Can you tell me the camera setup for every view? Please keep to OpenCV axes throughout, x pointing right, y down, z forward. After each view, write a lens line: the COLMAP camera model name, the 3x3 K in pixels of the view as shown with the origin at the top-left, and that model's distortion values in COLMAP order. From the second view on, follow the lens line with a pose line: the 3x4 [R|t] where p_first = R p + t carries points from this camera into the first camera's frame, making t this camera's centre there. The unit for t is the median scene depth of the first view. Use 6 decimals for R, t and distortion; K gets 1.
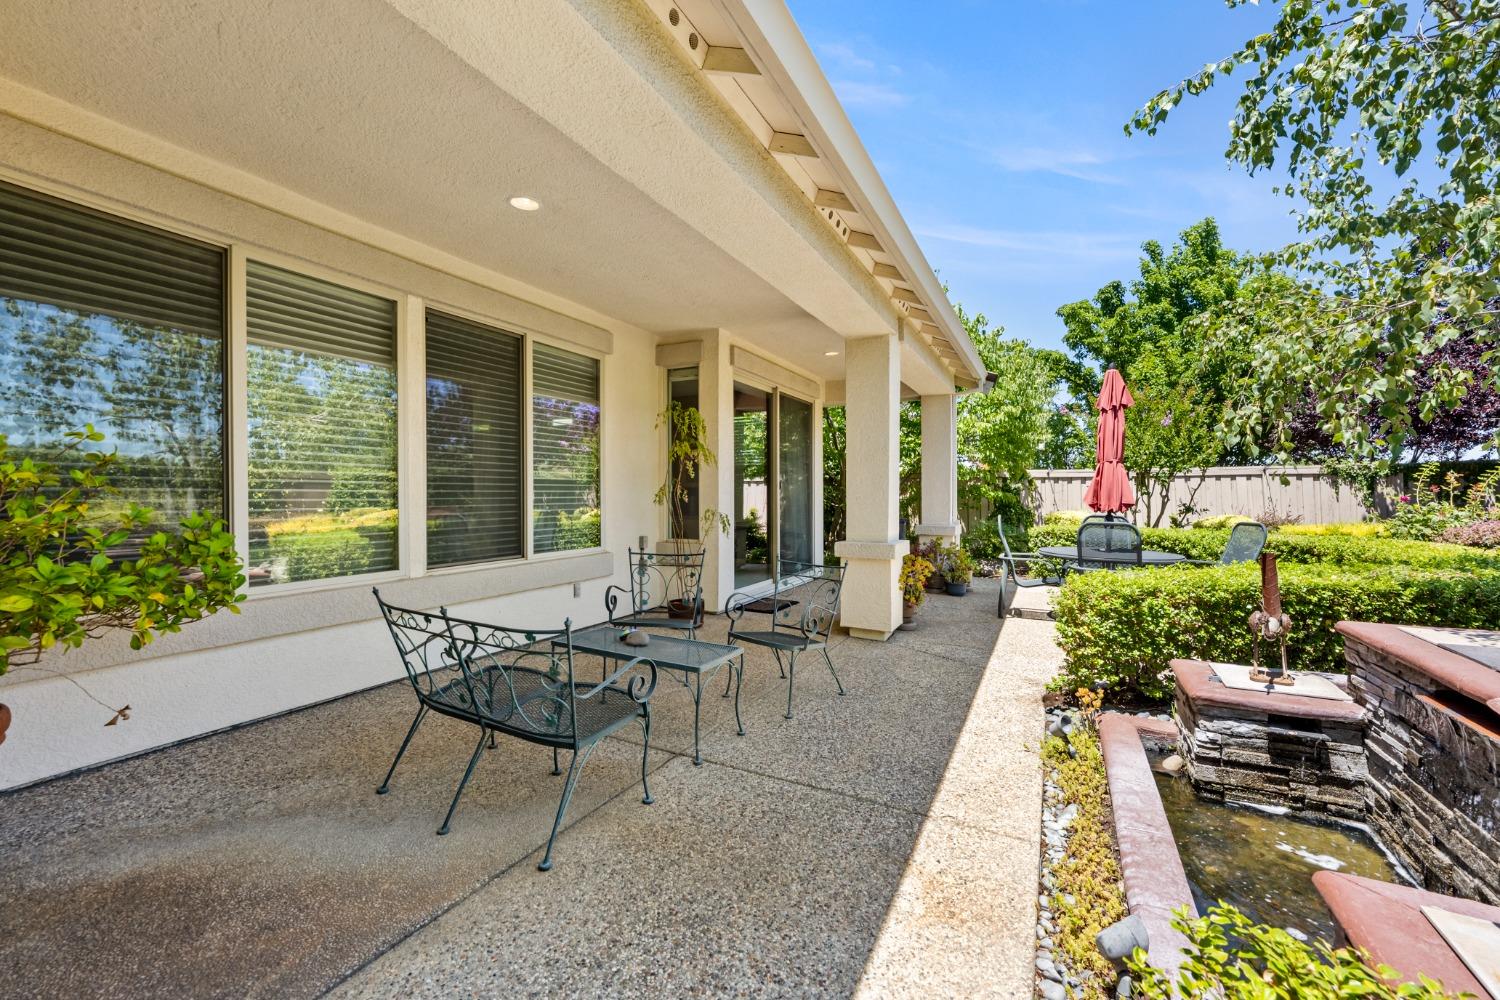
lens RADIAL K [[593.9, 0, 750.0], [0, 593.9, 500.0], [0, 0, 1]] dist [-0.000482, 0.000030]
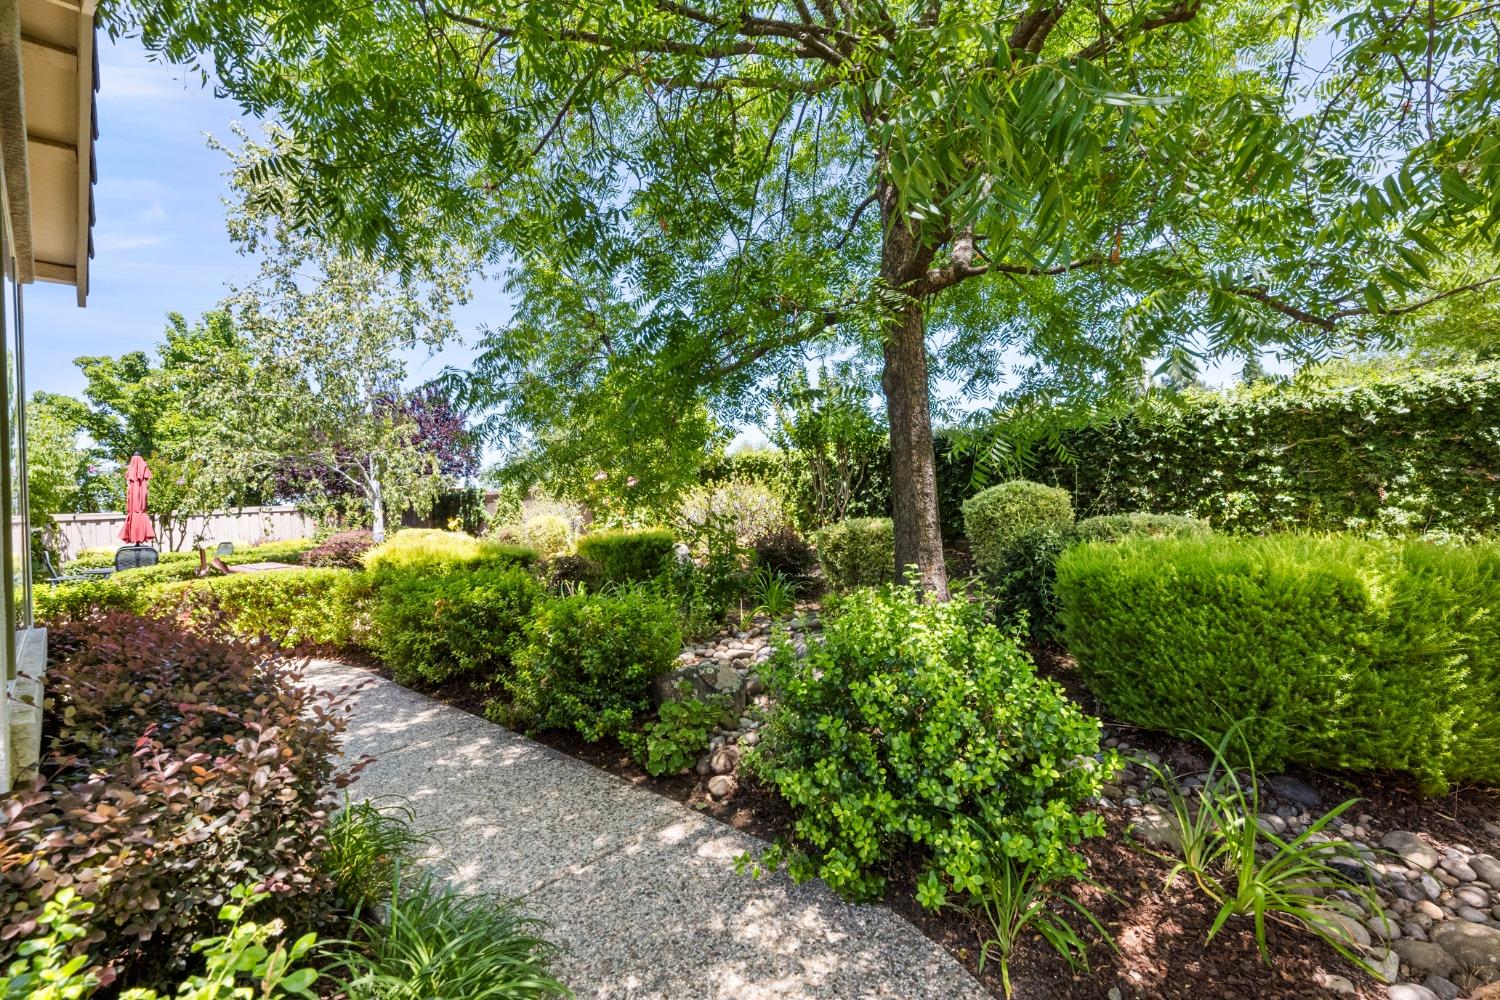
lens RADIAL K [[629.0, 0, 749.8], [0, 629.0, 480.0], [0, 0, 1]] dist [-0.000577, 0.000007]
pose [[0.255286, 0.014999, 0.966749, -0.369943], [0.064758, 0.997369, -0.032574, 0.008409], [-0.964695, 0.070920, 0.253643, -0.622179]]
